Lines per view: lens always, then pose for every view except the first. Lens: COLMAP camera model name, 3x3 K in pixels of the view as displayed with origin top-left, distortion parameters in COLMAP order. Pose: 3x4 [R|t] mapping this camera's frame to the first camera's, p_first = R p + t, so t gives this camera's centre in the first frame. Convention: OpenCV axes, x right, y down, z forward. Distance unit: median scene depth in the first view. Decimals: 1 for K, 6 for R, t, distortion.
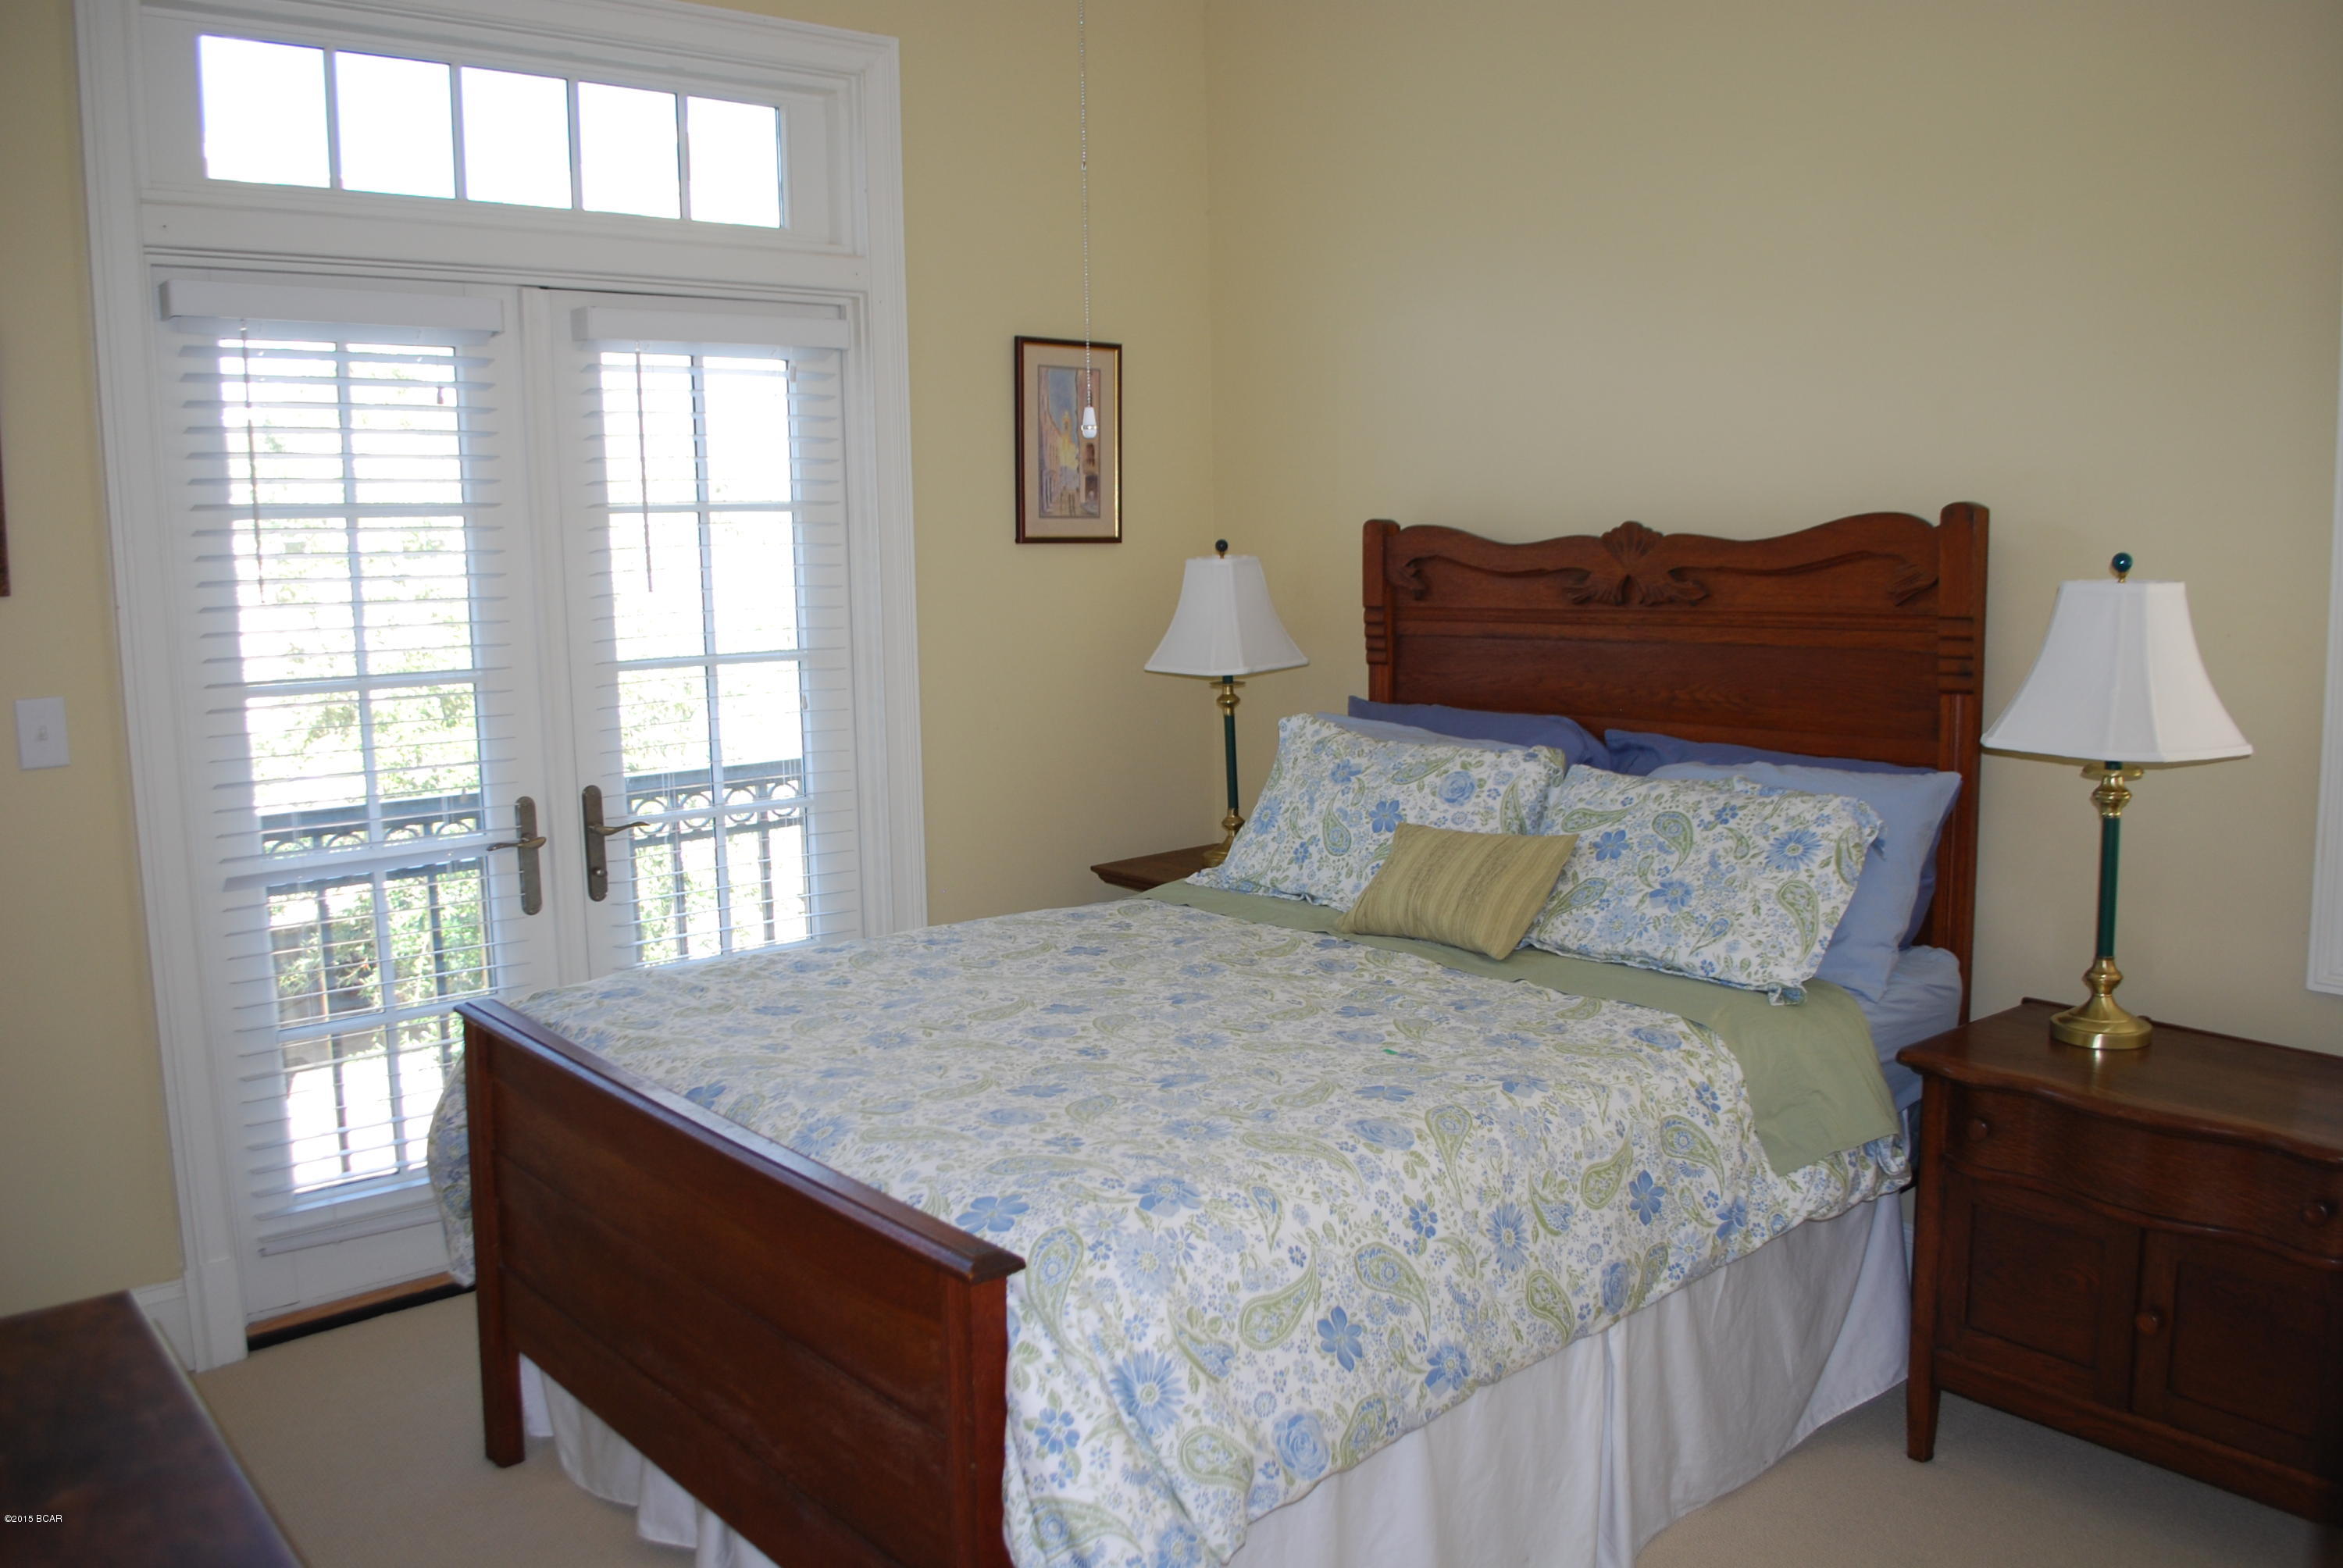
lens RADIAL K [[1860.0, 0, 1180.8], [0, 1860.0, 805.0], [0, 0, 1]] dist [-0.082396, 0.014492]
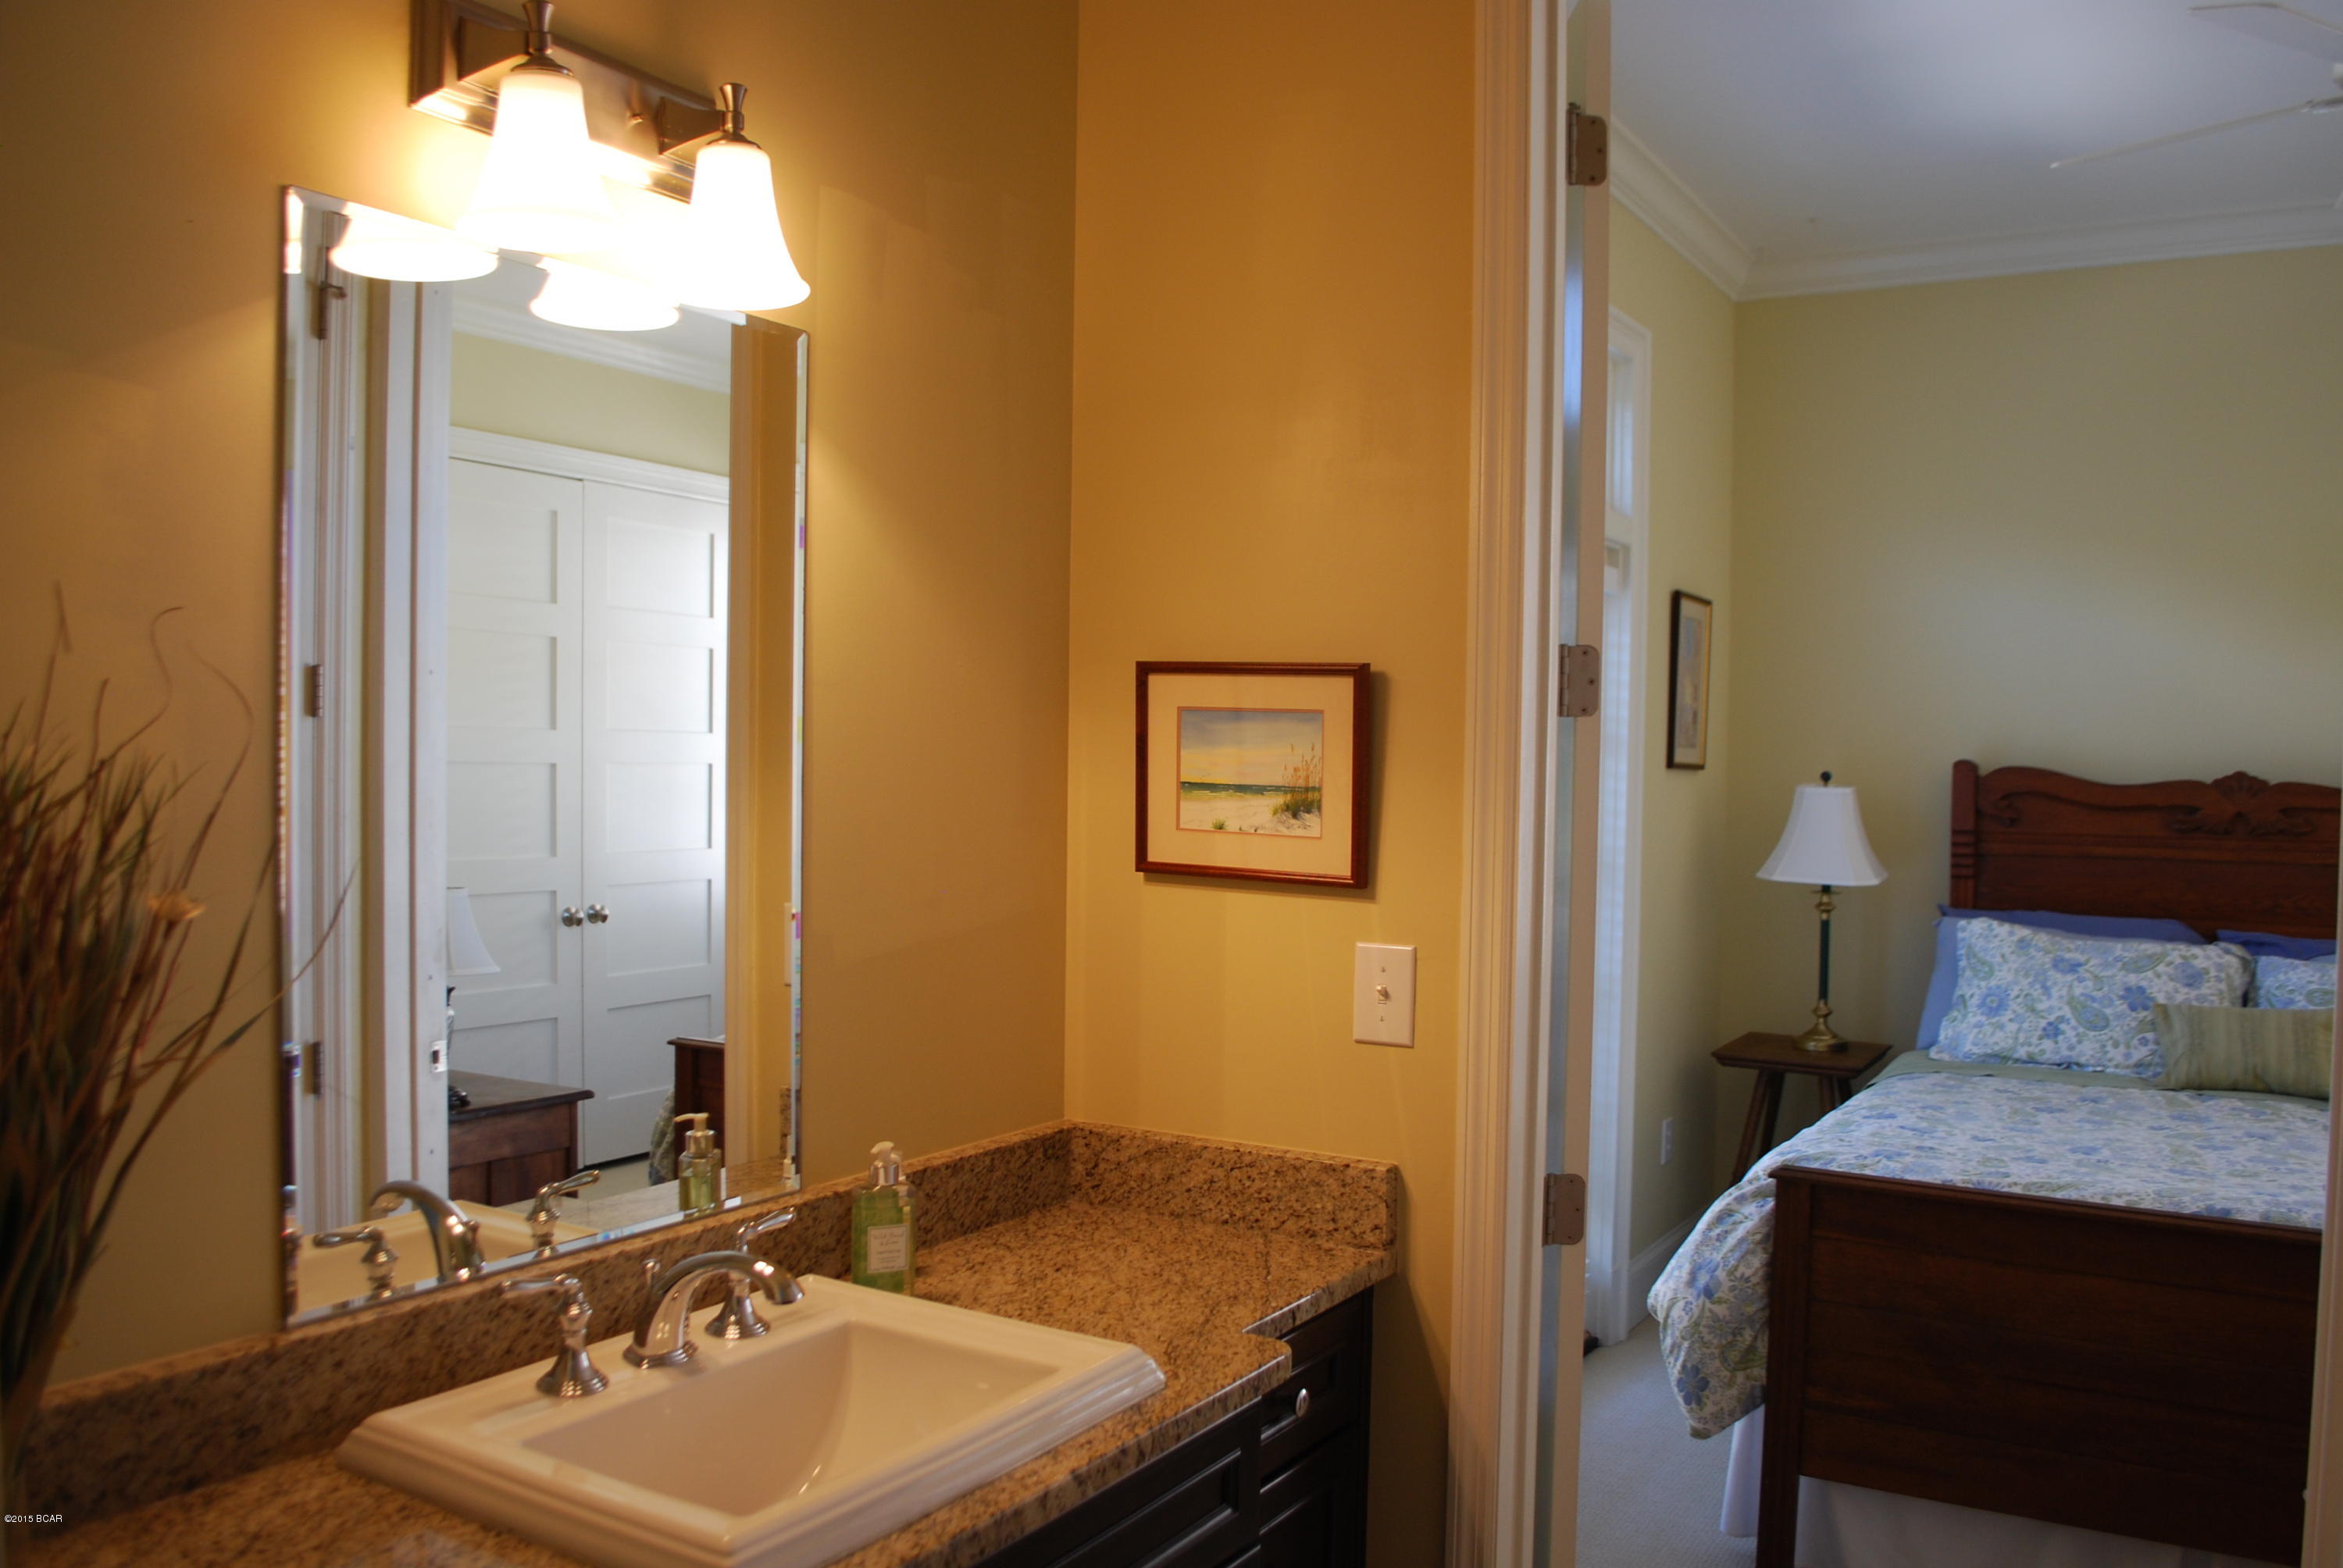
lens RADIAL K [[1860.0, 0, 1180.8], [0, 1860.0, 805.0], [0, 0, 1]] dist [-0.082396, 0.014492]
pose [[0.944488, 0.024474, 0.327632, -0.880689], [0.011430, 0.994170, -0.107215, 0.000236], [-0.328346, 0.105008, 0.938703, 0.036510]]
